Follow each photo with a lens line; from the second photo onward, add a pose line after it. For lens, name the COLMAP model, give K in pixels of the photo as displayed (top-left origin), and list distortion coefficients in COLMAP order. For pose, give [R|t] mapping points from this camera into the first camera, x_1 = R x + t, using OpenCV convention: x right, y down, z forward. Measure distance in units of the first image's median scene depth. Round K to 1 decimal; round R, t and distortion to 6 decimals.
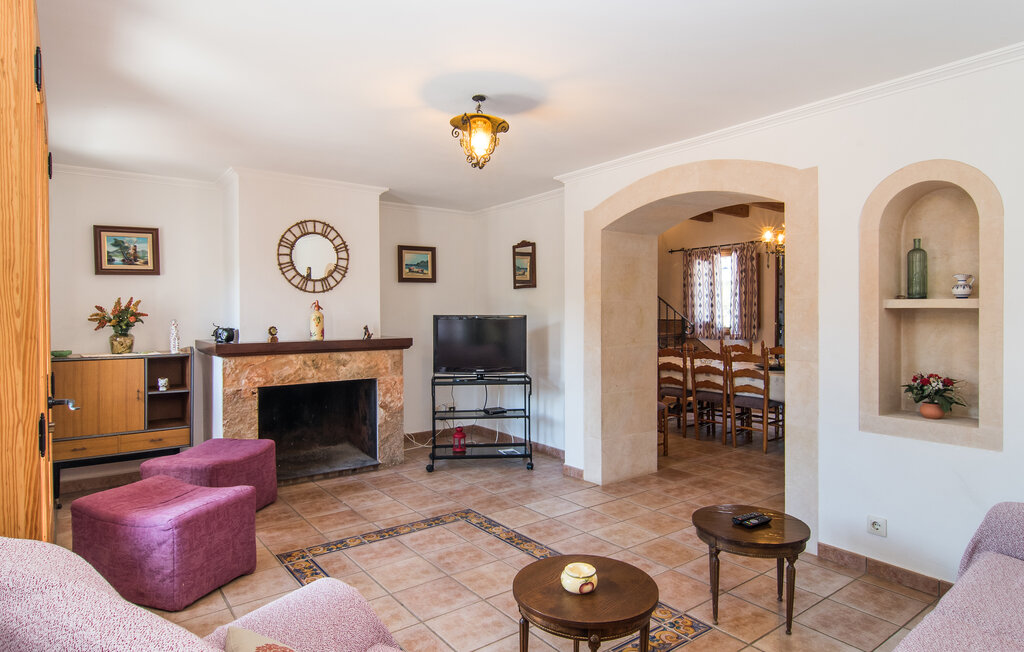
lens RADIAL K [[588.9, 0, 518.1], [0, 588.9, 314.4], [0, 0, 1]] dist [-0.000899, 0.000157]
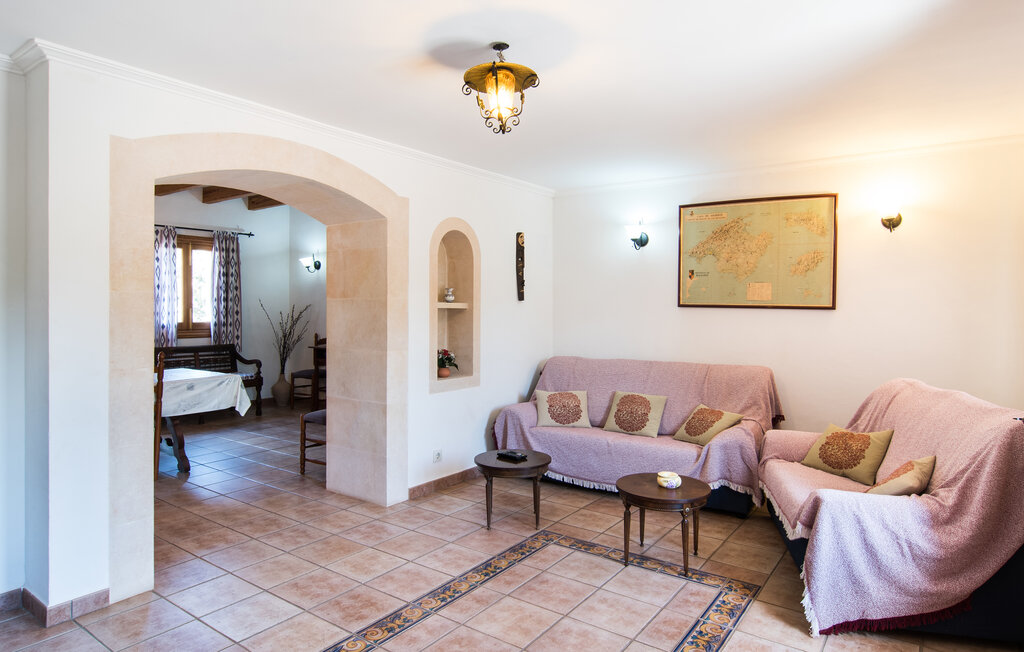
lens RADIAL K [[588.9, 0, 518.1], [0, 588.9, 314.4], [0, 0, 1]] dist [-0.000899, 0.000157]
pose [[-0.283863, -0.006974, 0.958839, -0.758718], [0.004755, 0.999951, 0.008681, -0.005712], [-0.958853, 0.007023, -0.283816, 1.080352]]
